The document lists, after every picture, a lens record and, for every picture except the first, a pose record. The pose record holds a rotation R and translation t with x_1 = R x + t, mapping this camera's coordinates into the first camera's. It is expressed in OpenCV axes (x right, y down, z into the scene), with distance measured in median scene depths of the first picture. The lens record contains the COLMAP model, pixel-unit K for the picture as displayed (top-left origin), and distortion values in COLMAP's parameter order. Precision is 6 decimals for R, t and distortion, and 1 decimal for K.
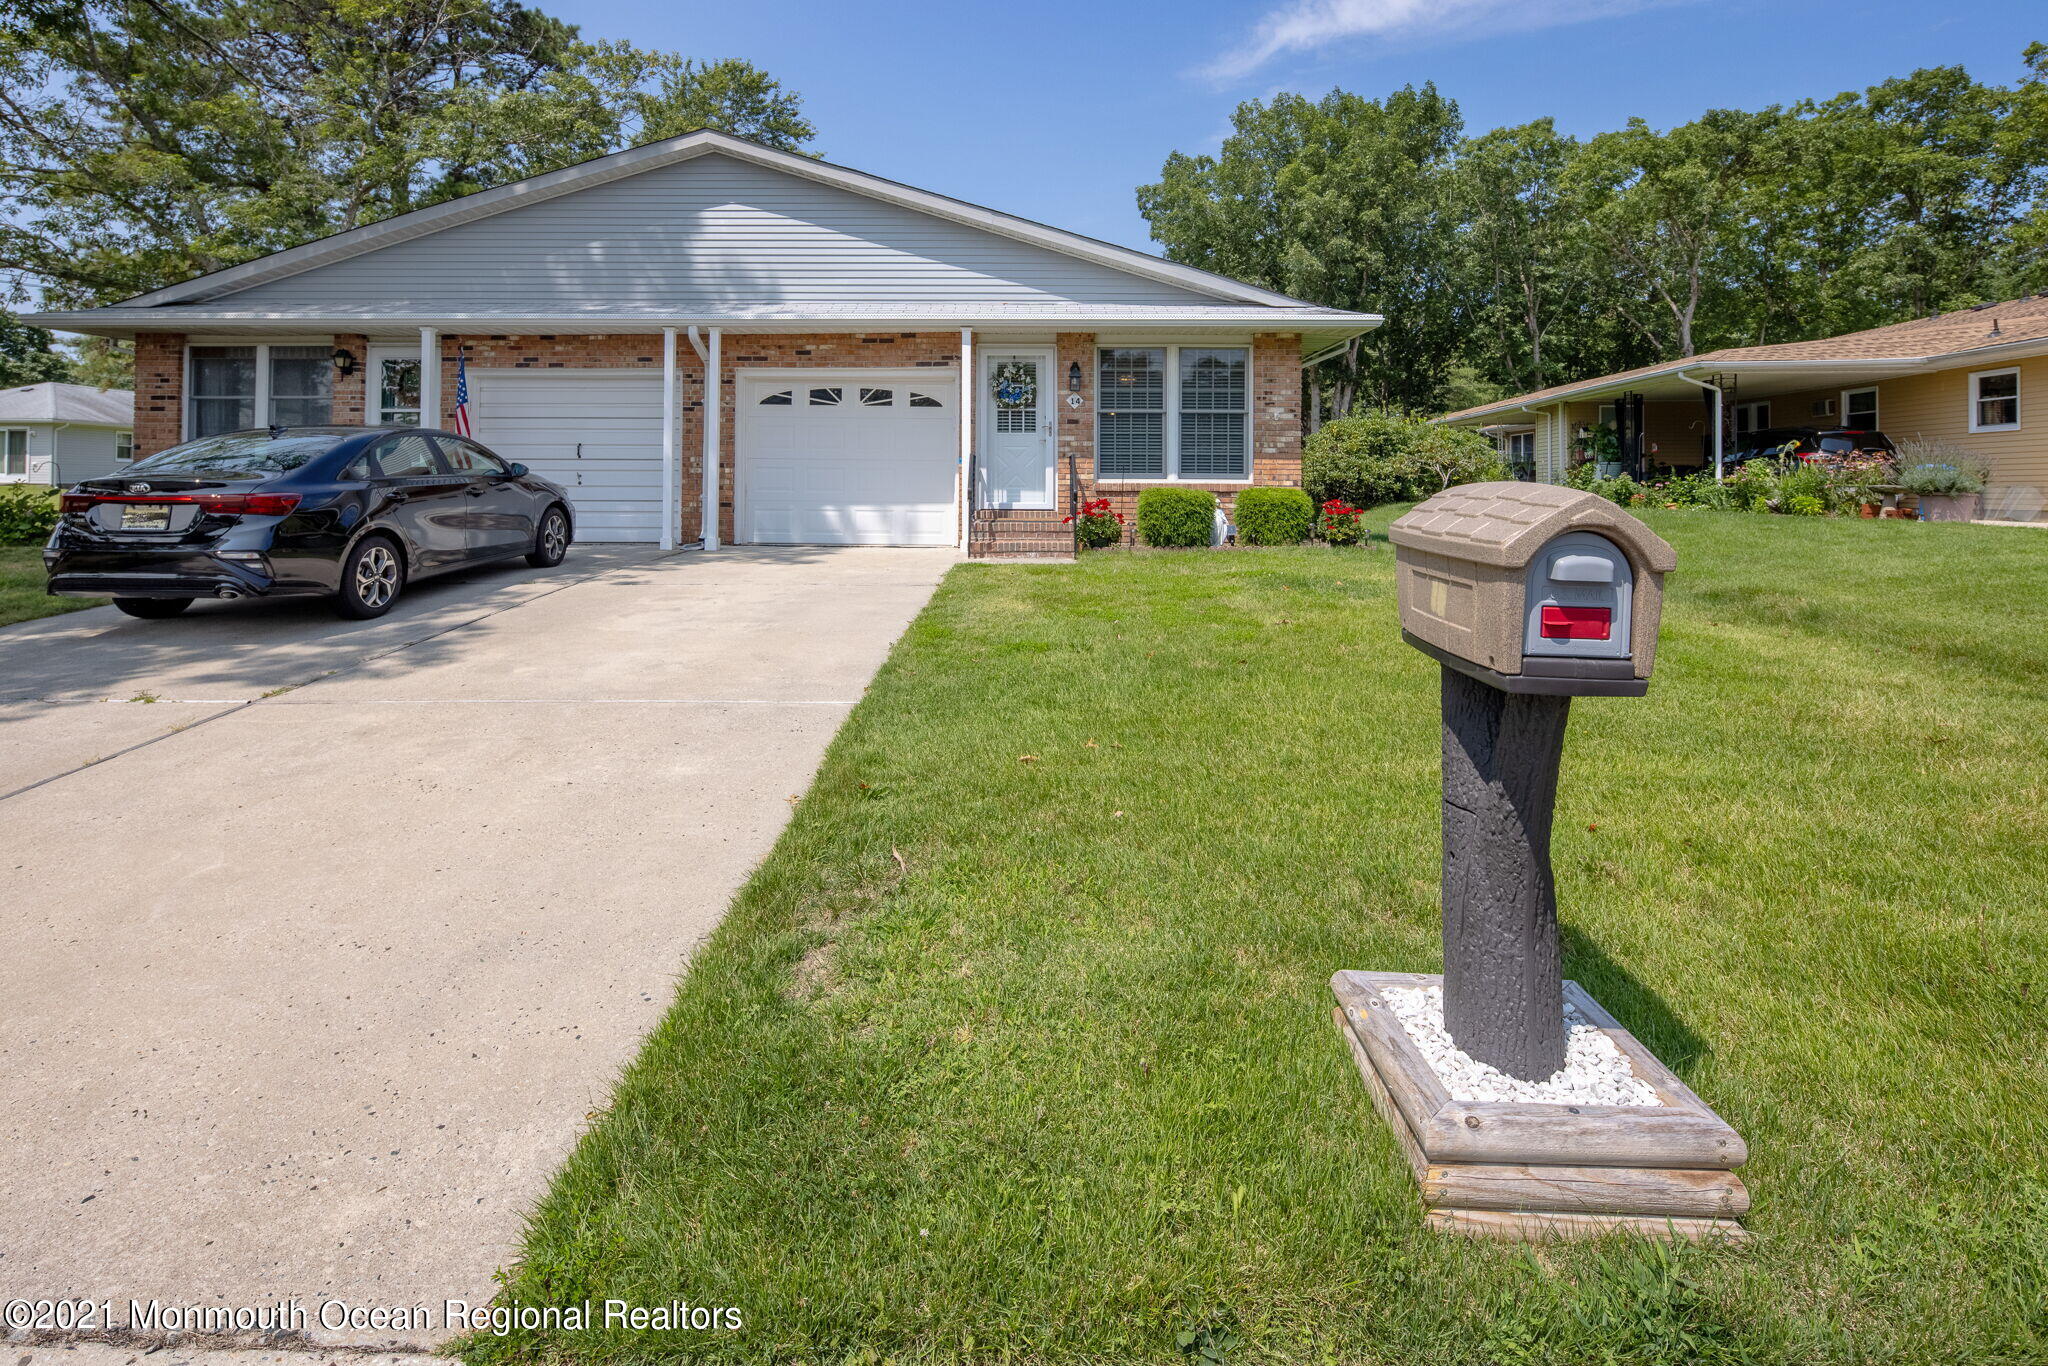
lens RADIAL K [[1070.4, 0, 1034.3], [0, 1070.4, 481.5], [0, 0, 1]] dist [0.004626, -0.002648]
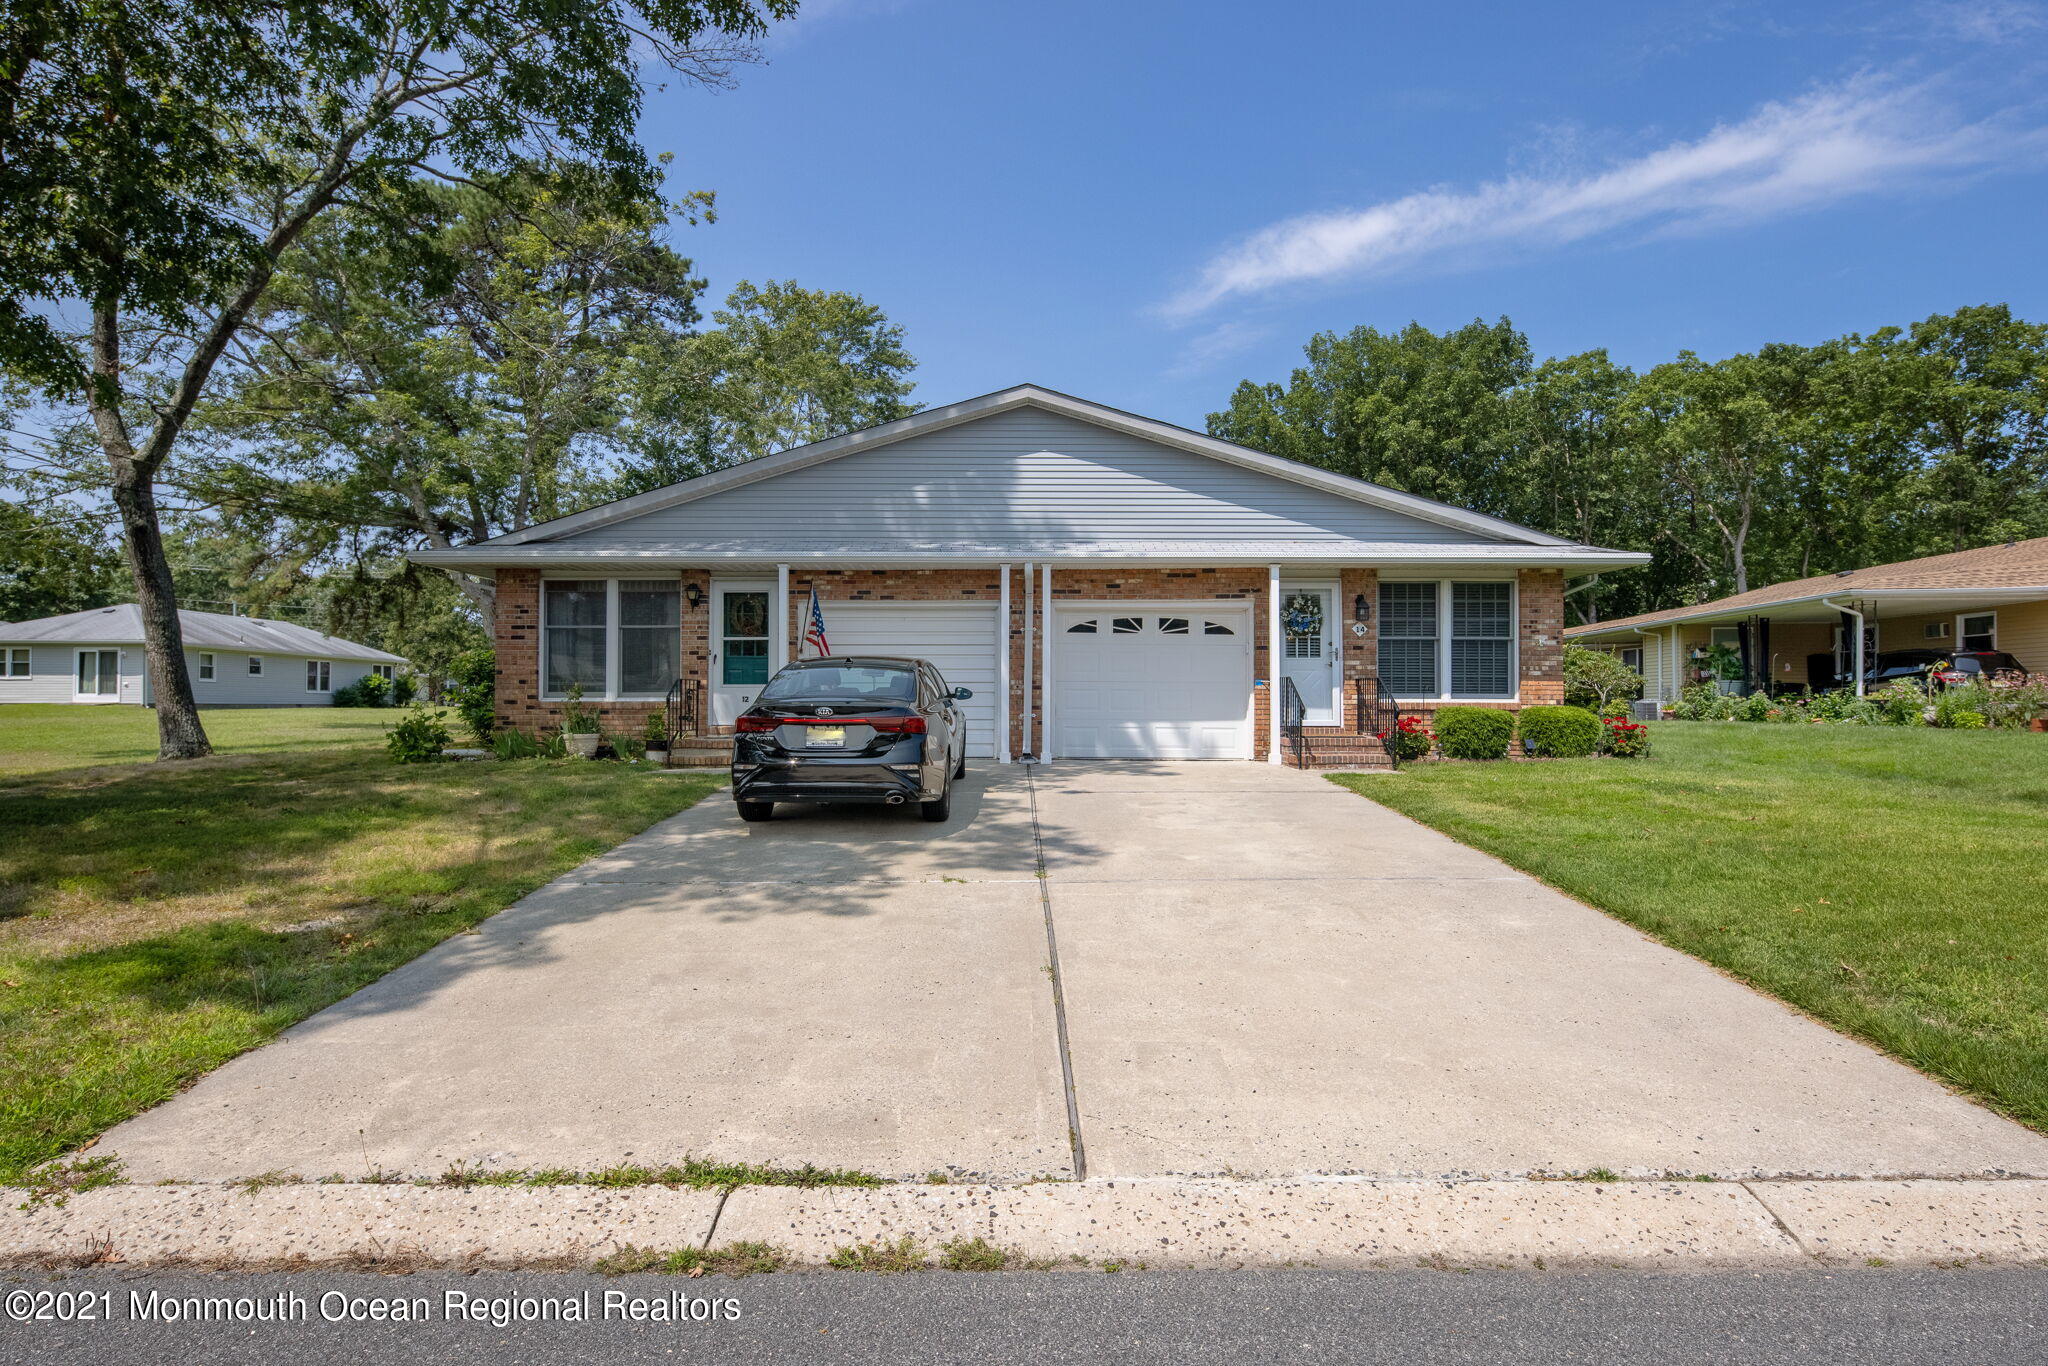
lens RADIAL K [[1070.4, 0, 1036.7], [0, 1070.4, 693.9], [0, 0, 1]] dist [0.004626, -0.002648]
pose [[0.999806, -0.002873, 0.019510, -0.316991], [0.002944, 0.999989, -0.003621, -0.004632], [-0.019500, 0.003678, 0.999803, -0.109063]]
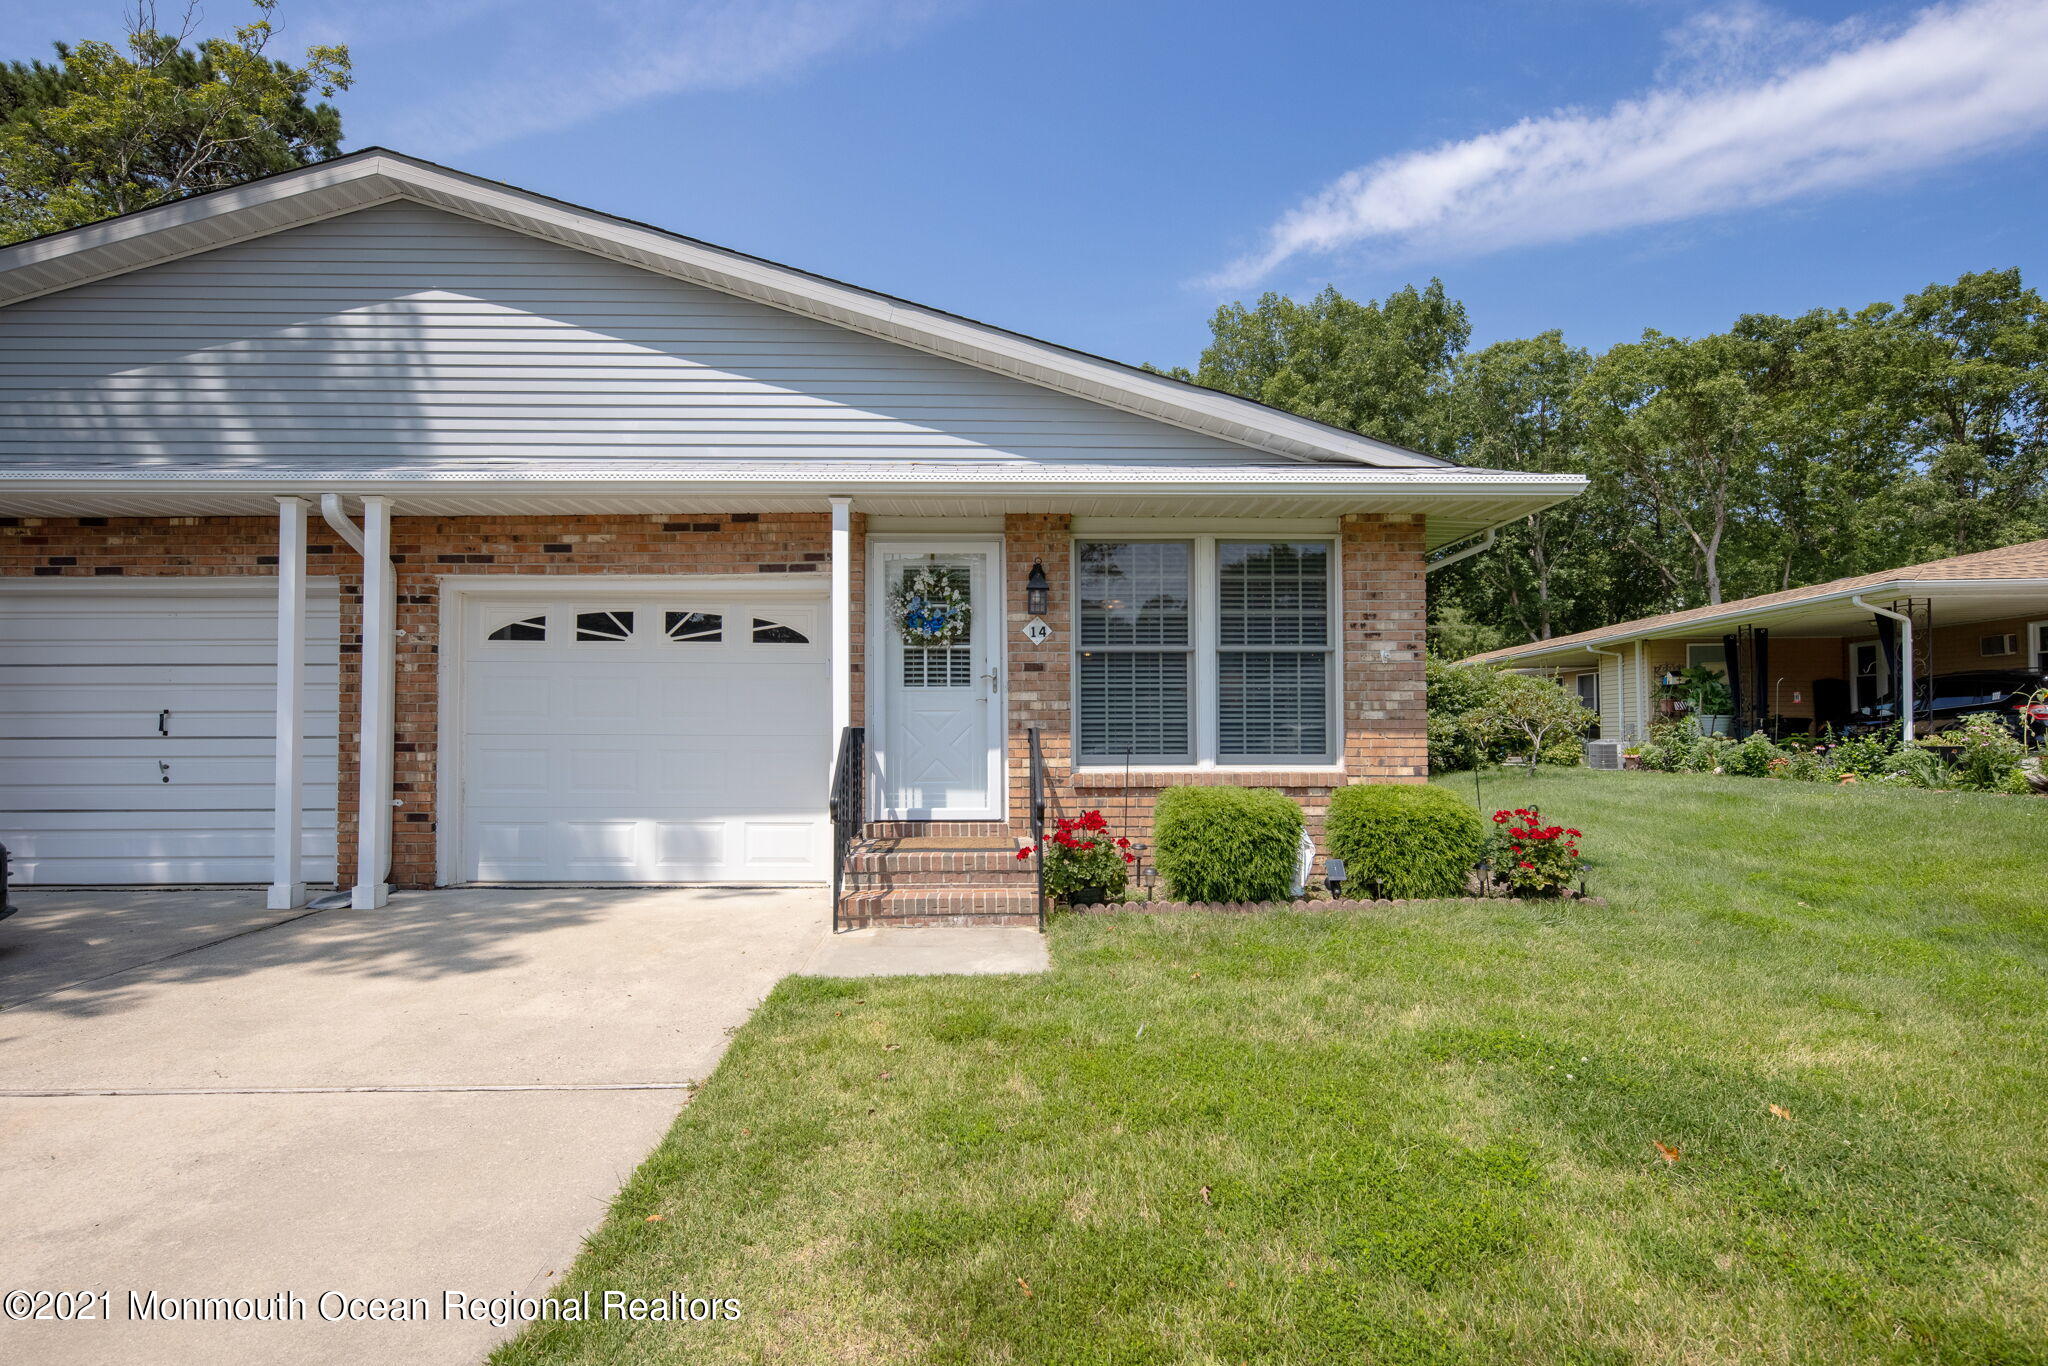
lens RADIAL K [[1070.4, 0, 1052.5], [0, 1070.4, 708.4], [0, 0, 1]] dist [0.004626, -0.002648]
pose [[0.998522, -0.006947, 0.053905, 0.014605], [0.007895, 0.999817, -0.017407, -0.023510], [-0.053775, 0.017807, 0.998394, 0.420573]]
